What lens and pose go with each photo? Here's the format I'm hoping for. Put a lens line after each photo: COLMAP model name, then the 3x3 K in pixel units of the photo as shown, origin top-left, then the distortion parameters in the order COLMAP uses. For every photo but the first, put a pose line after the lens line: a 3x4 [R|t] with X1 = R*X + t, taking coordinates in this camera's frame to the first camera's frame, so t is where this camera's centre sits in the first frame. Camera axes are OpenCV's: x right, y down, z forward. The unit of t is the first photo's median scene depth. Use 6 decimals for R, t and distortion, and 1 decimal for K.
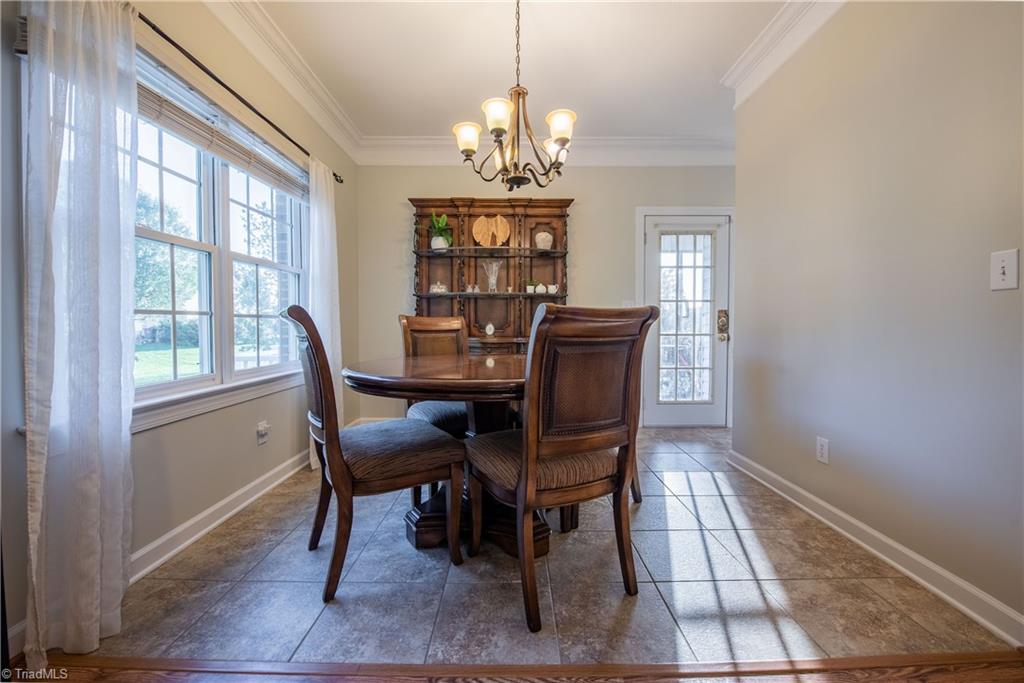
lens RADIAL K [[413.0, 0, 512.6], [0, 413.0, 339.9], [0, 0, 1]] dist [-0.015499, -0.000803]
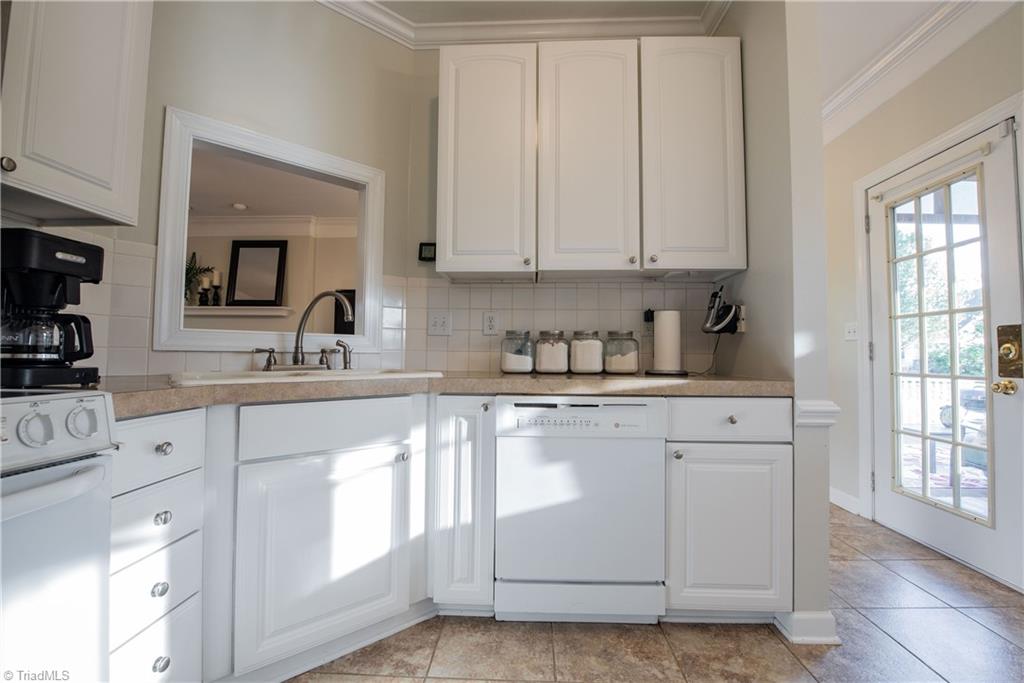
lens RADIAL K [[413.0, 0, 528.4], [0, 413.0, 339.9], [0, 0, 1]] dist [-0.015499, -0.000803]
pose [[-0.030760, -0.037199, -0.998834, 1.044285], [-0.042382, 0.998457, -0.035880, -0.020104], [0.998628, 0.041229, -0.032290, 0.533189]]
